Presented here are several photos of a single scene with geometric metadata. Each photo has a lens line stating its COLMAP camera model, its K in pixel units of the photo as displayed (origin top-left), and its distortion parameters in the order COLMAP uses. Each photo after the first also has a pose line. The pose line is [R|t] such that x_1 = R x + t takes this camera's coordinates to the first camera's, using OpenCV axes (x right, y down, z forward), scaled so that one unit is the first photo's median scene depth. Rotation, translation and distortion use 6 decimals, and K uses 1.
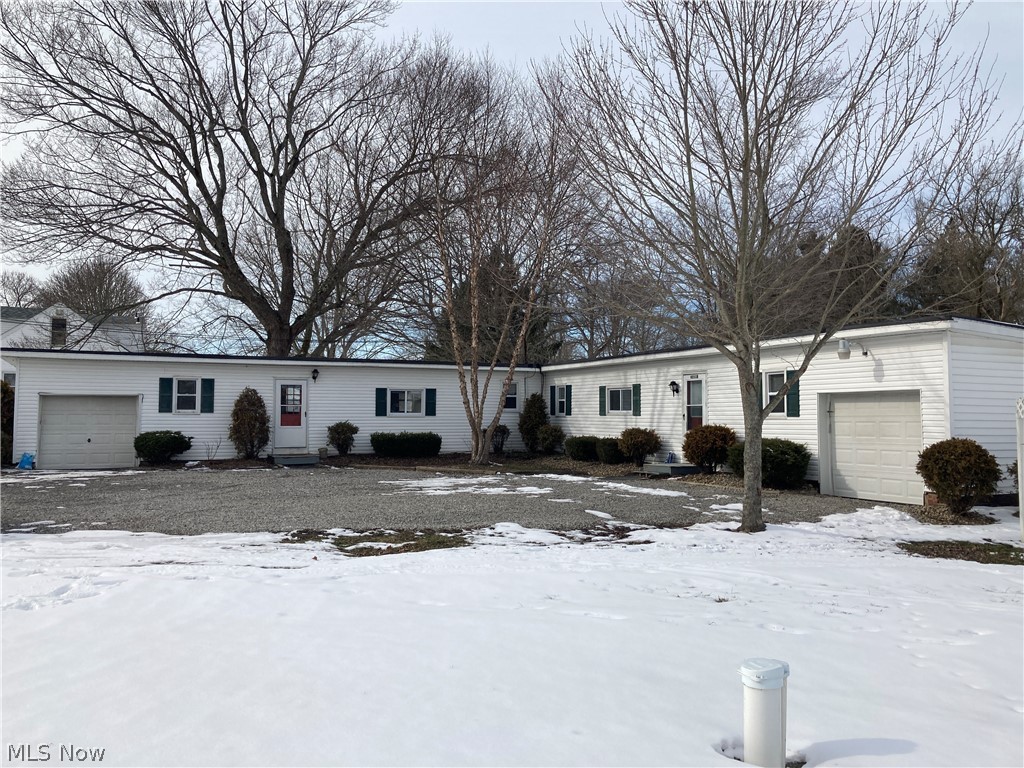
lens RADIAL K [[810.7, 0, 512.0], [0, 810.7, 384.0], [0, 0, 1]] dist [0.003730, 0.003516]
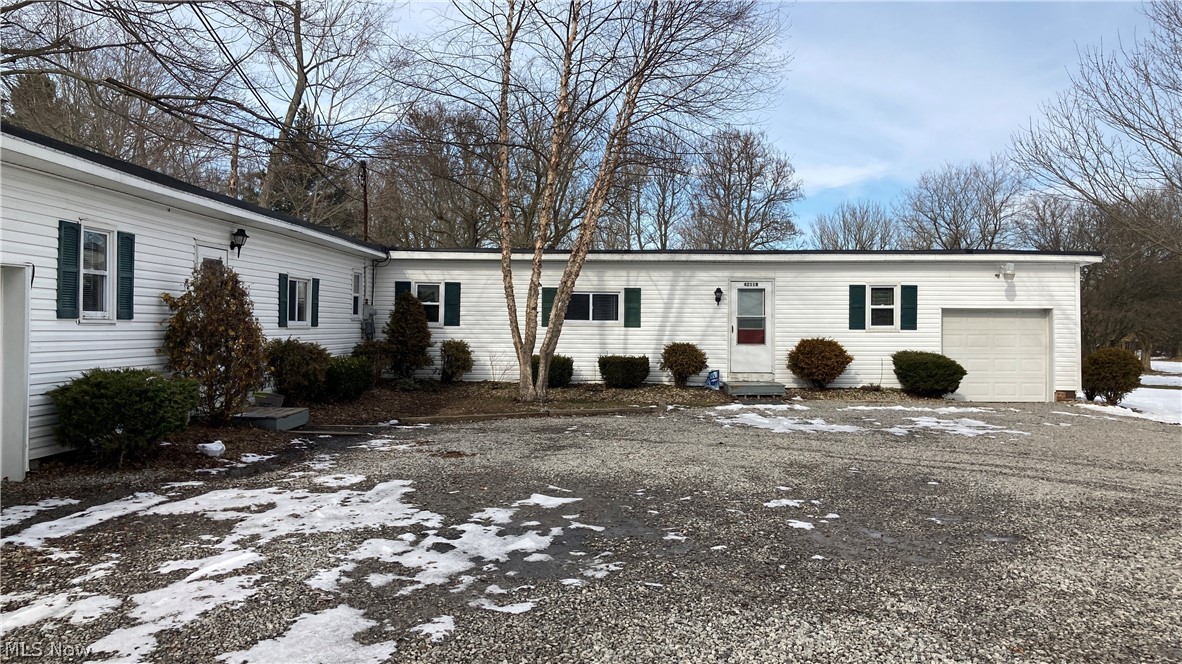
lens RADIAL K [[953.8, 0, 591.0], [0, 953.8, 332.0], [0, 0, 1]] dist [0.107962, -0.217364]
pose [[0.455848, -0.005029, 0.890044, -0.706605], [-0.041474, 0.998778, 0.026885, 0.020032], [-0.889091, -0.049169, 0.455082, 0.597608]]
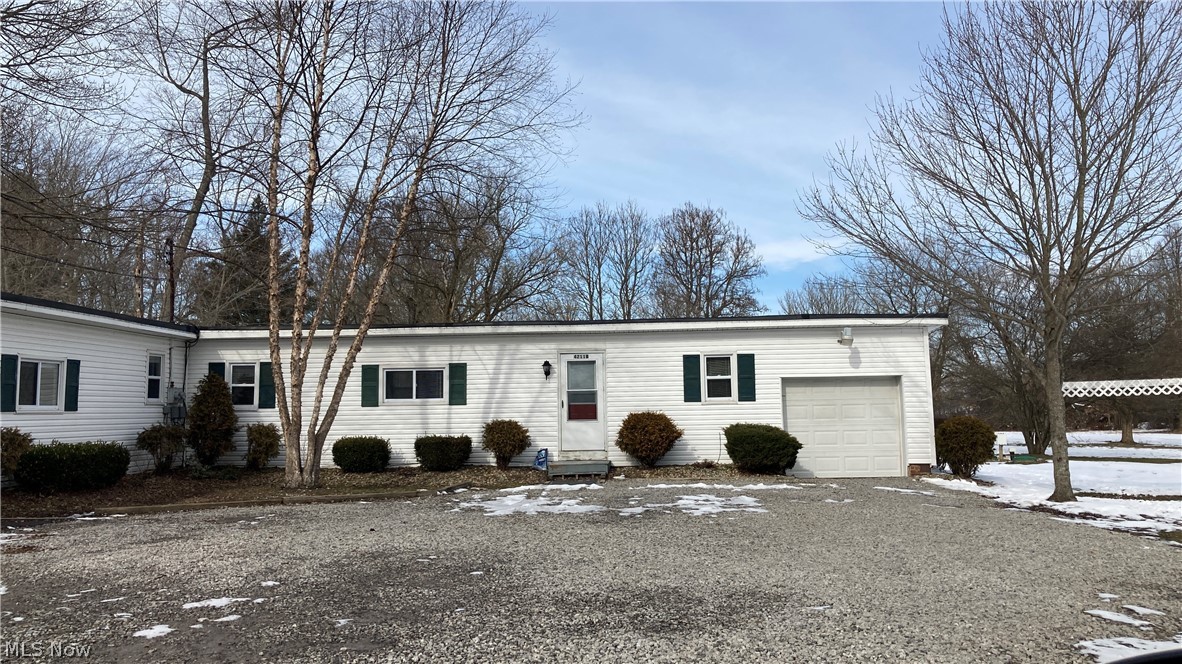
lens RADIAL K [[953.8, 0, 591.0], [0, 953.8, 332.0], [0, 0, 1]] dist [0.107962, -0.217364]
pose [[0.480321, 0.062323, 0.874876, -0.569945], [-0.019178, 0.997980, -0.060563, 0.022736], [-0.876883, 0.012311, 0.480546, 0.454389]]
